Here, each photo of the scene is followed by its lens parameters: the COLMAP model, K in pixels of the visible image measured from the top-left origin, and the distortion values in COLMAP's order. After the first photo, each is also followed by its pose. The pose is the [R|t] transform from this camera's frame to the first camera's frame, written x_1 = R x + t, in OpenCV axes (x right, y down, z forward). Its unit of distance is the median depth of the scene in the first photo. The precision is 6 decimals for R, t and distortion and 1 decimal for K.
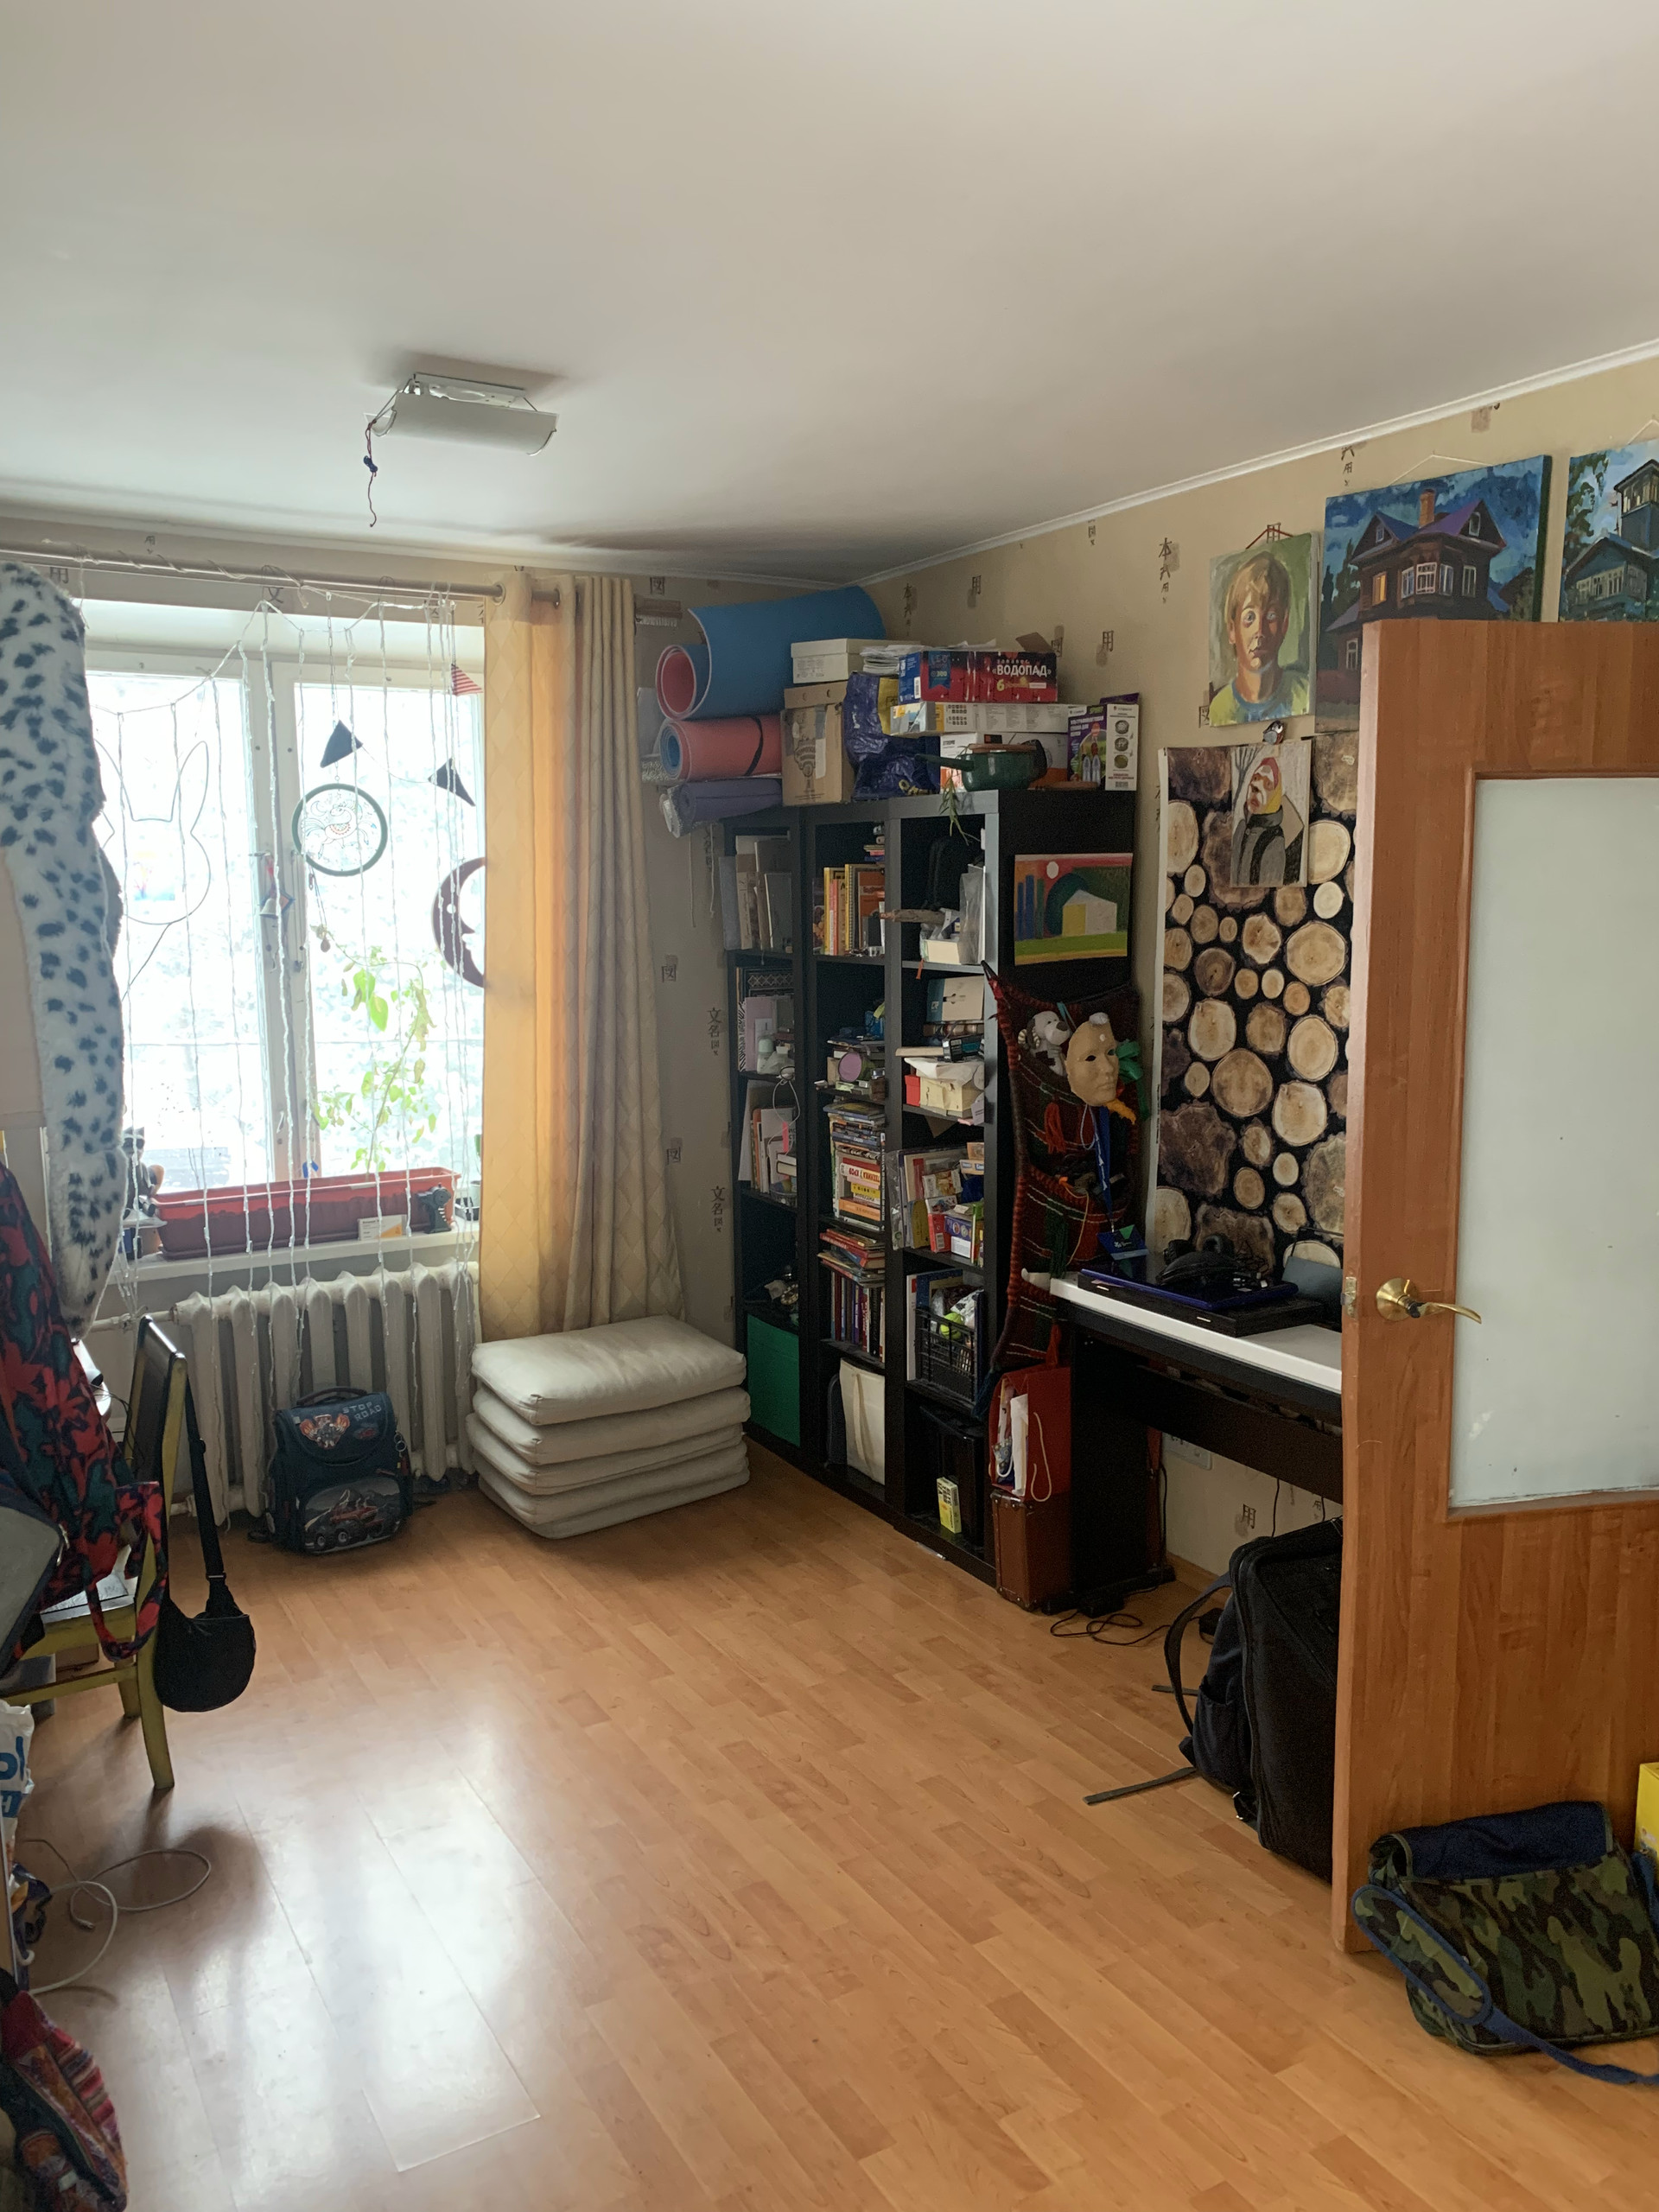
lens RADIAL K [[1693.9, 0, 885.9], [0, 1693.9, 1105.3], [0, 0, 1]] dist [0.025927, -0.025532]
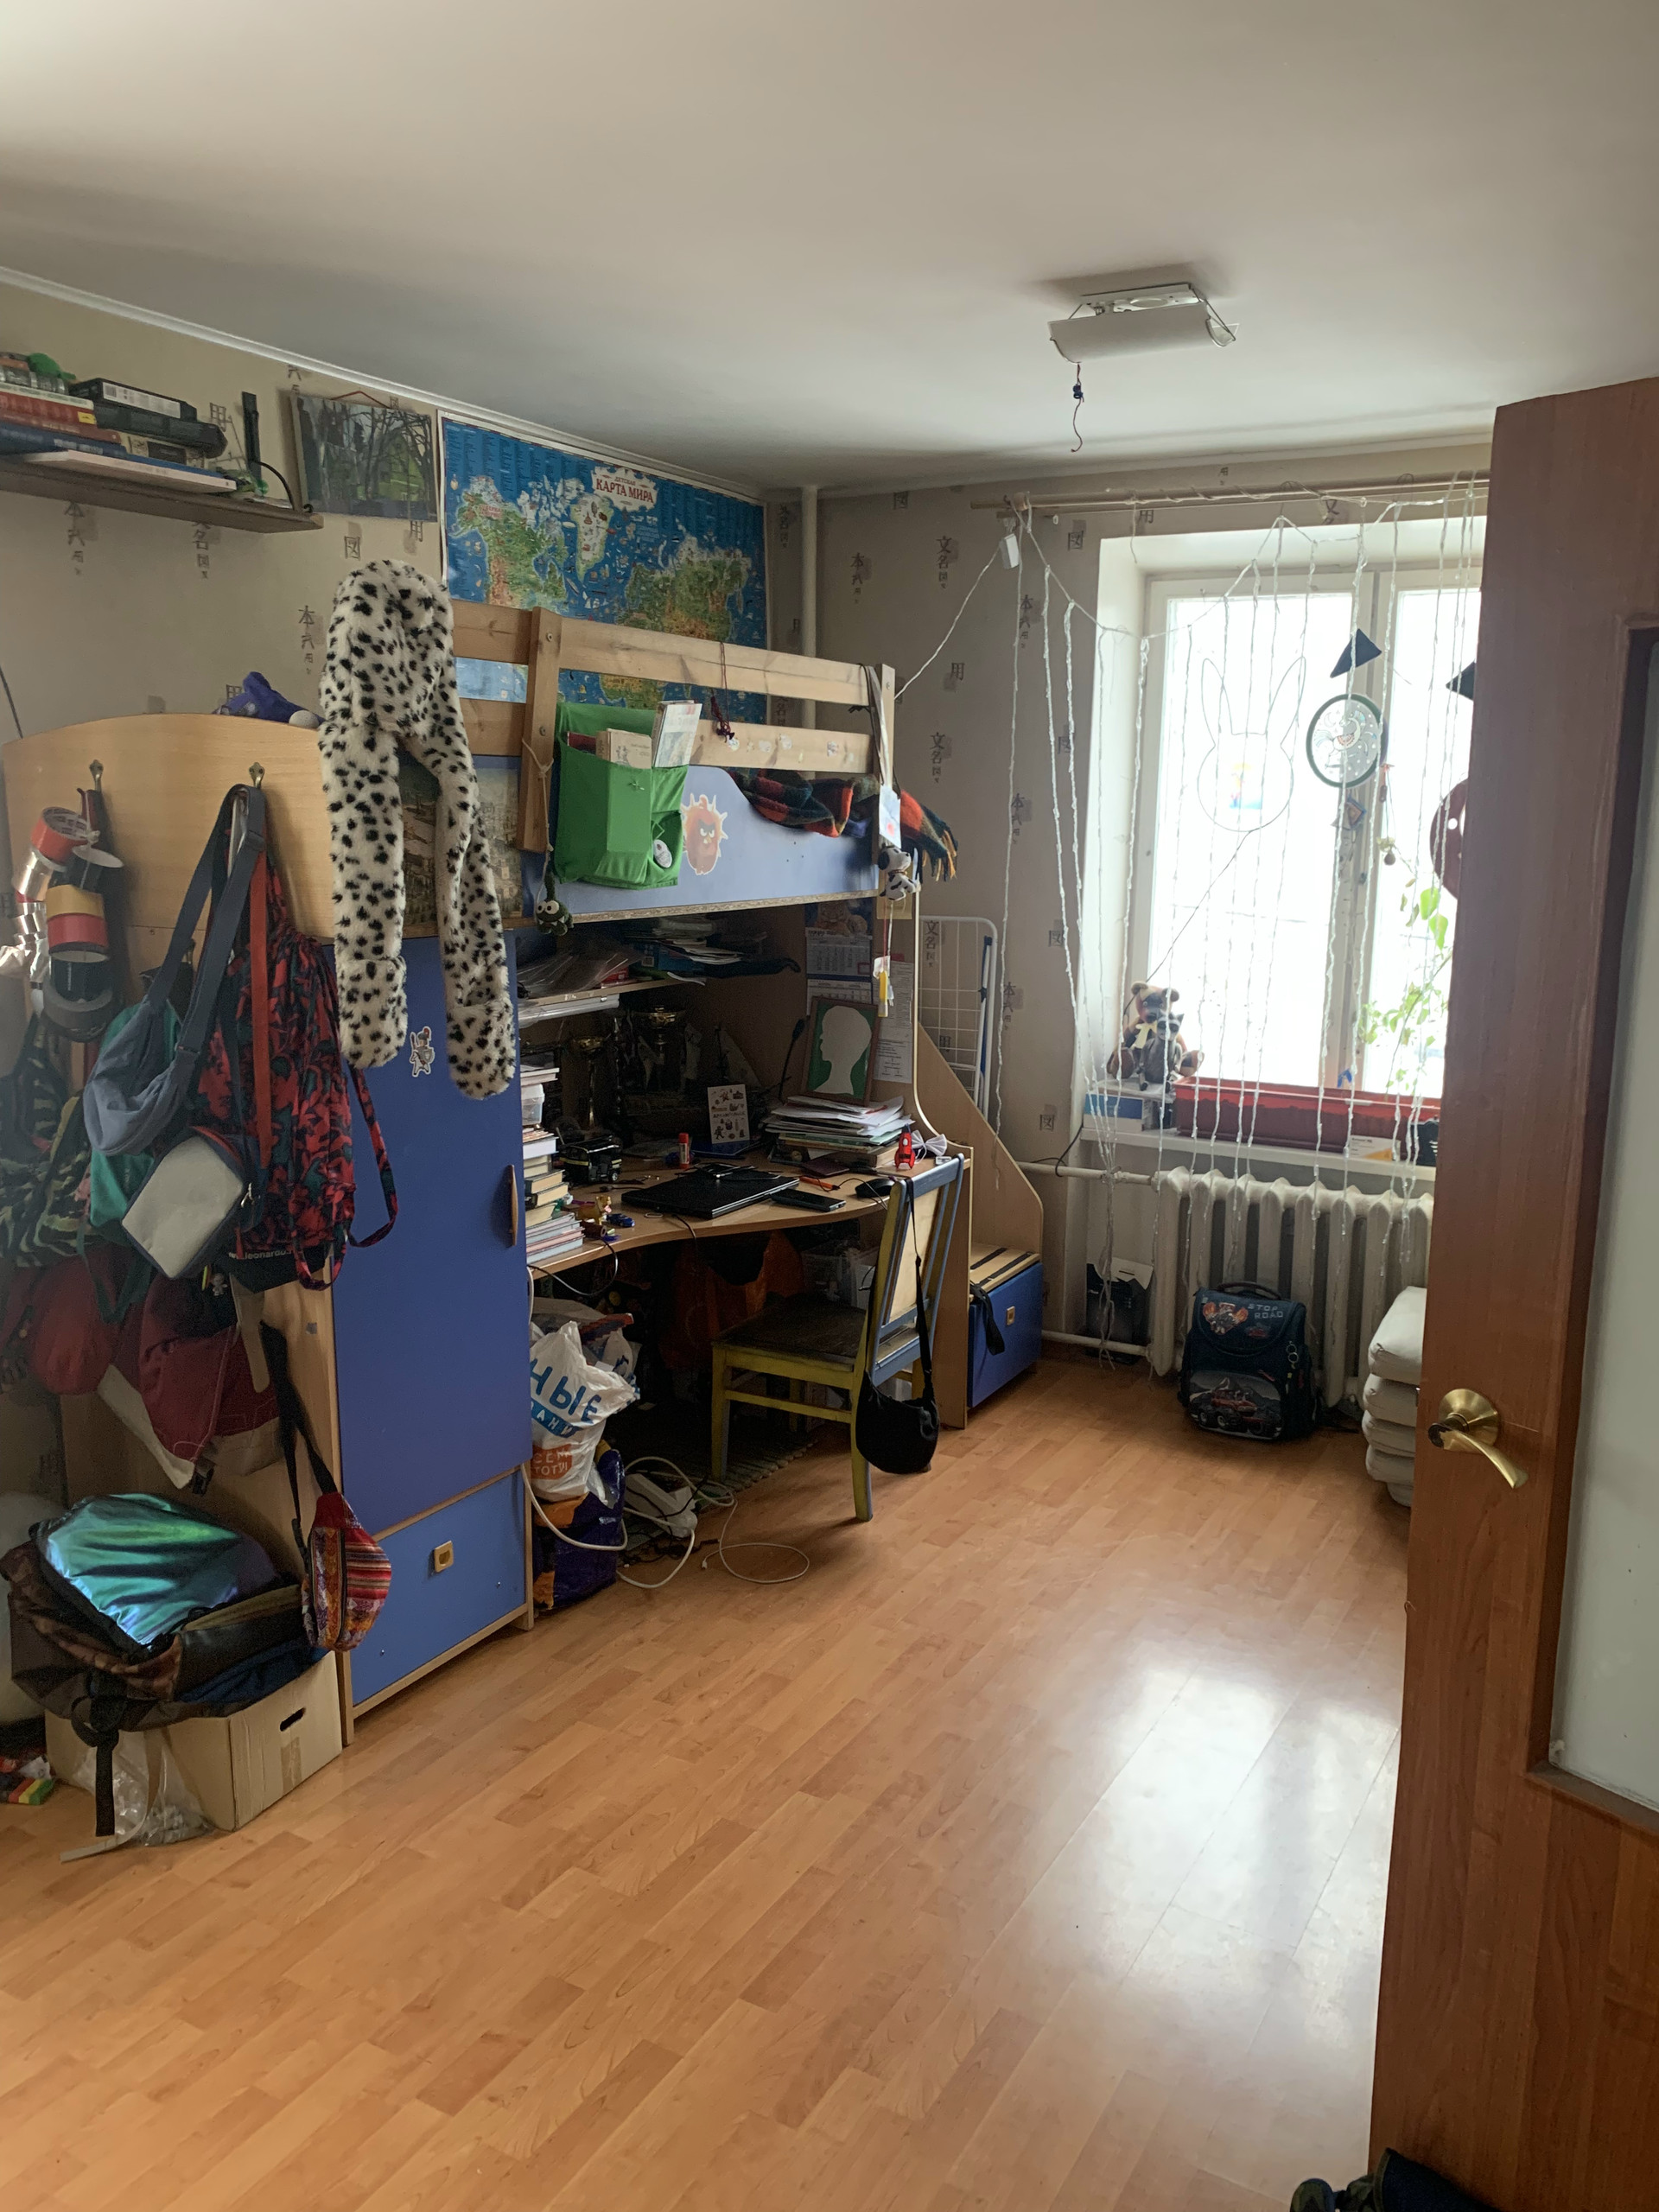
lens RADIAL K [[1693.9, 0, 814.5], [0, 1693.9, 1106.9], [0, 0, 1]] dist [0.025927, -0.025532]
pose [[0.495043, 0.174471, -0.851171, 0.524700], [-0.133437, 0.983277, 0.123942, -0.042367], [0.858561, 0.052222, 0.510045, 0.301802]]
